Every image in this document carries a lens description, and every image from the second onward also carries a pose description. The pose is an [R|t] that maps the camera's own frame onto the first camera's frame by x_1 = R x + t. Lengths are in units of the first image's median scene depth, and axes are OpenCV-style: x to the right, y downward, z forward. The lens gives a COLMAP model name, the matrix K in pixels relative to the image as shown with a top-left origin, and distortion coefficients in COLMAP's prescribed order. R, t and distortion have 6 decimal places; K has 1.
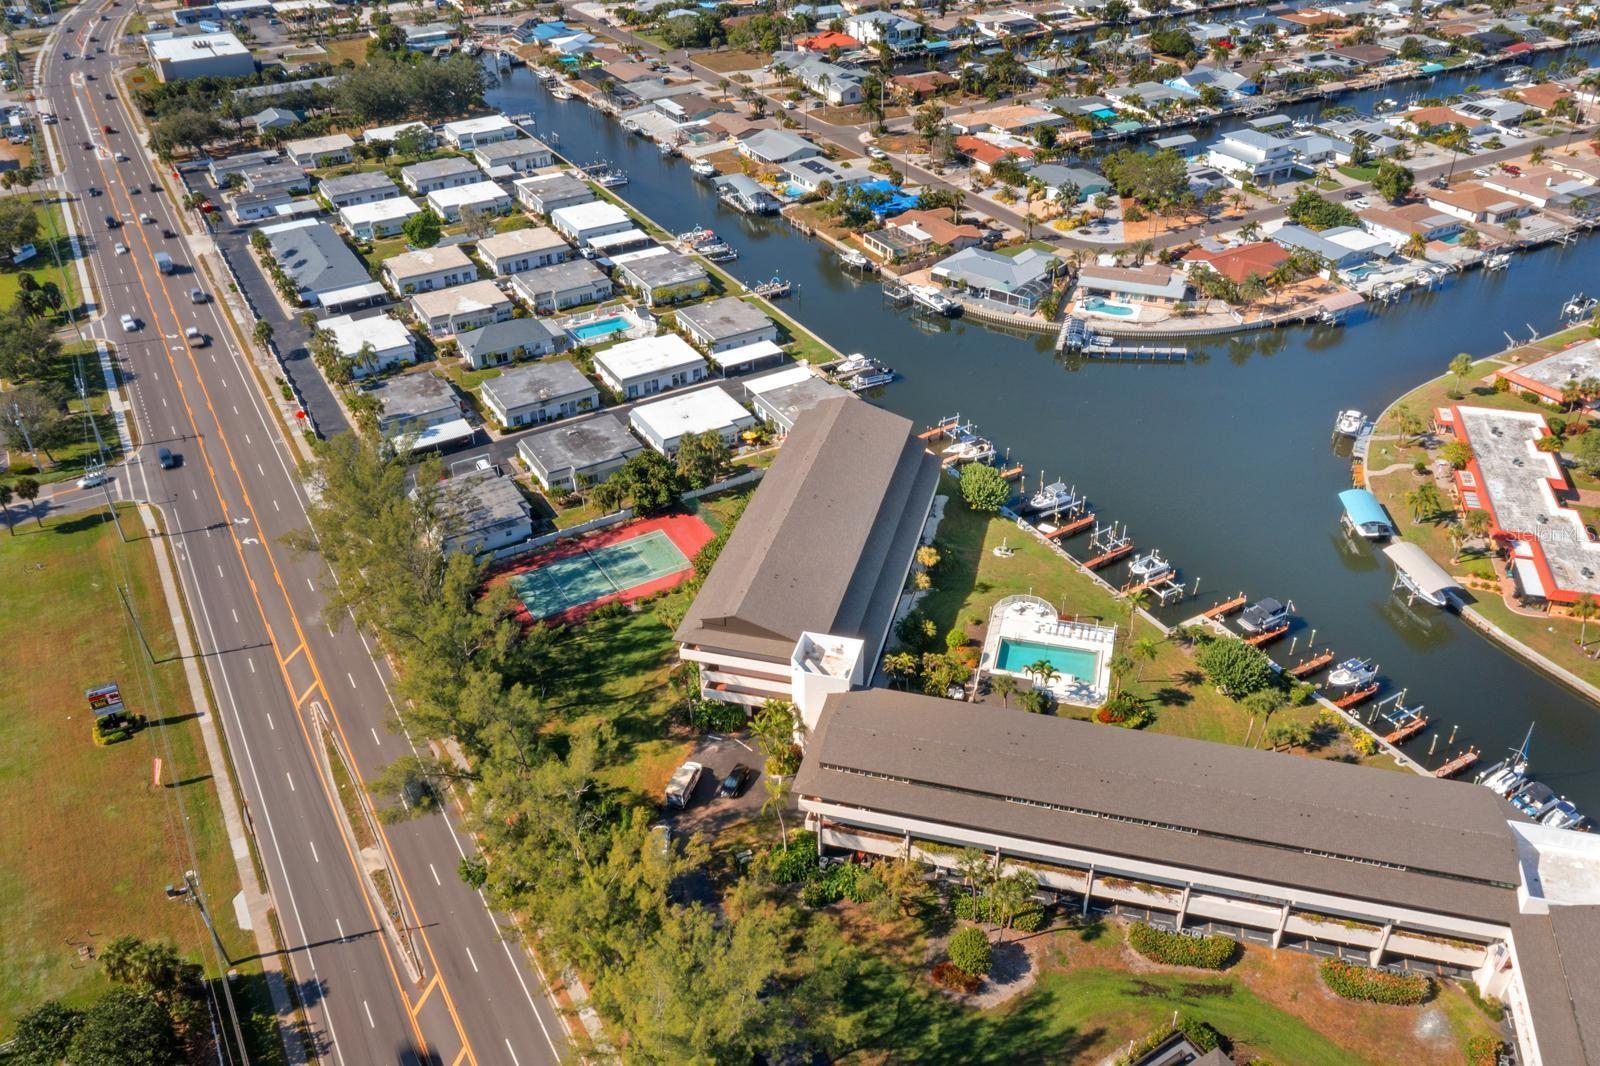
lens RADIAL K [[1257.6, 0, 800.0], [0, 1257.6, 533.0], [0, 0, 1]] dist [-0.013498, -0.012126]
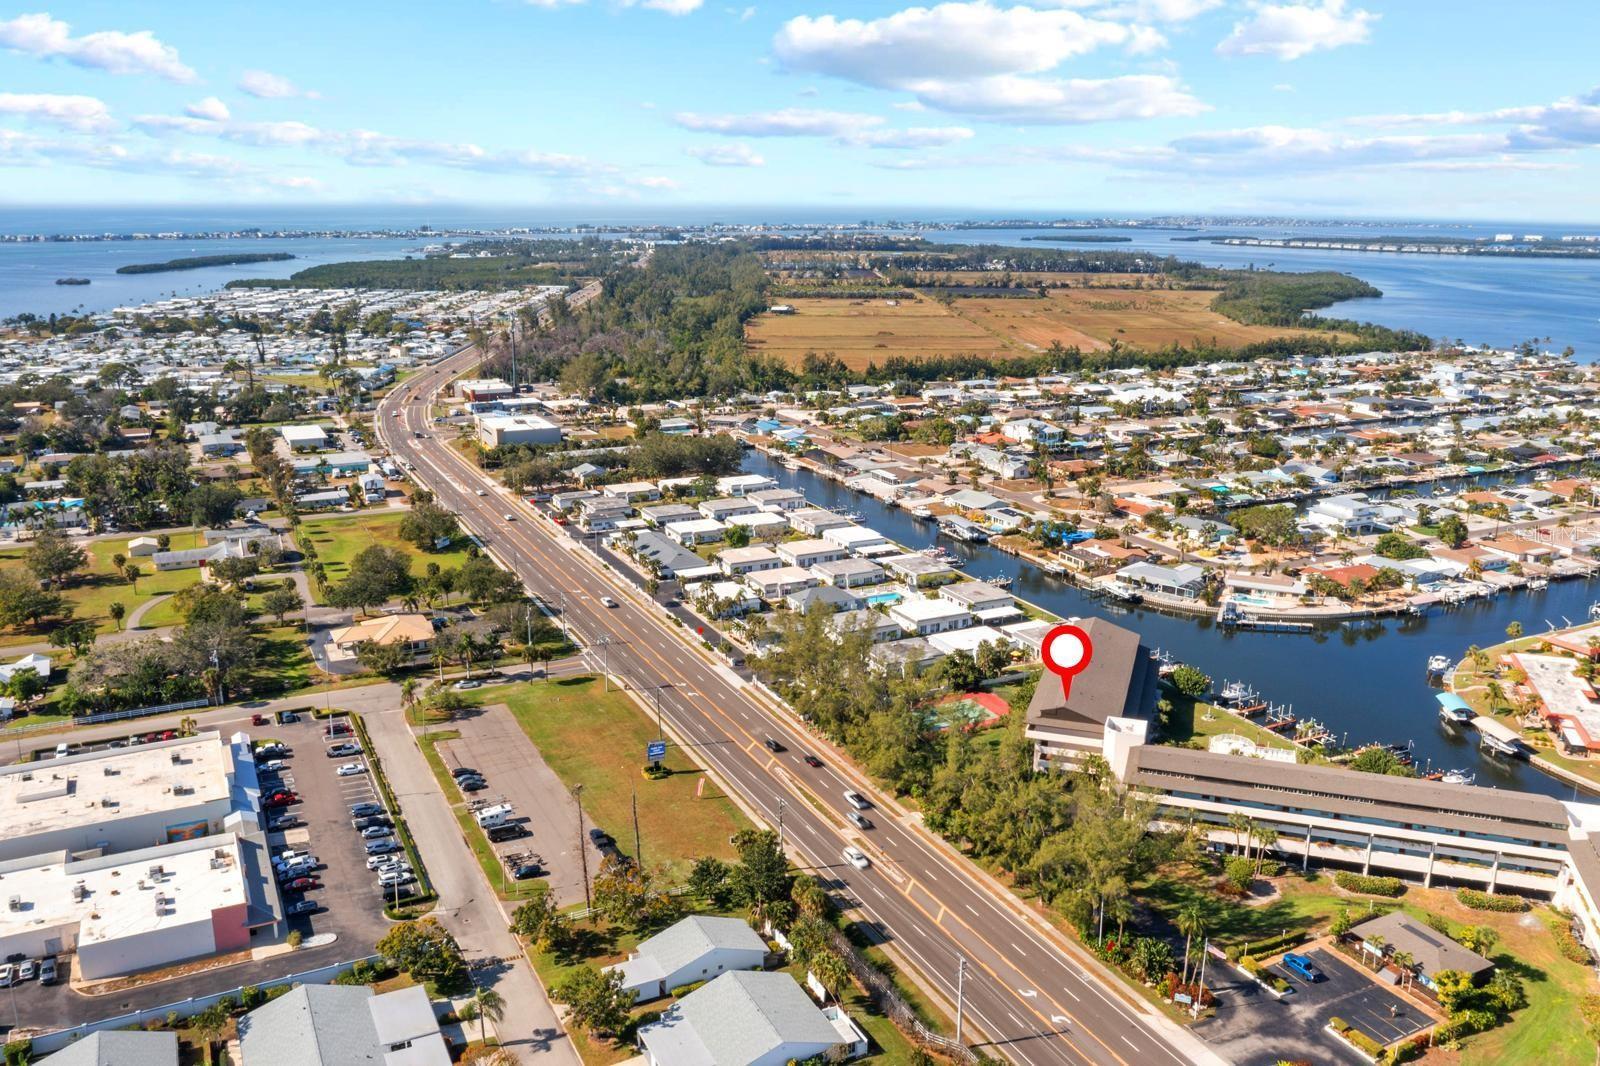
lens RADIAL K [[1257.6, 0, 800.0], [0, 1257.6, 533.0], [0, 0, 1]] dist [-0.013498, -0.012126]
pose [[0.997714, 0.038185, -0.055757, -0.148972], [-0.054149, 0.945347, -0.321538, 0.189259], [0.040432, 0.323822, 0.945254, -0.296746]]
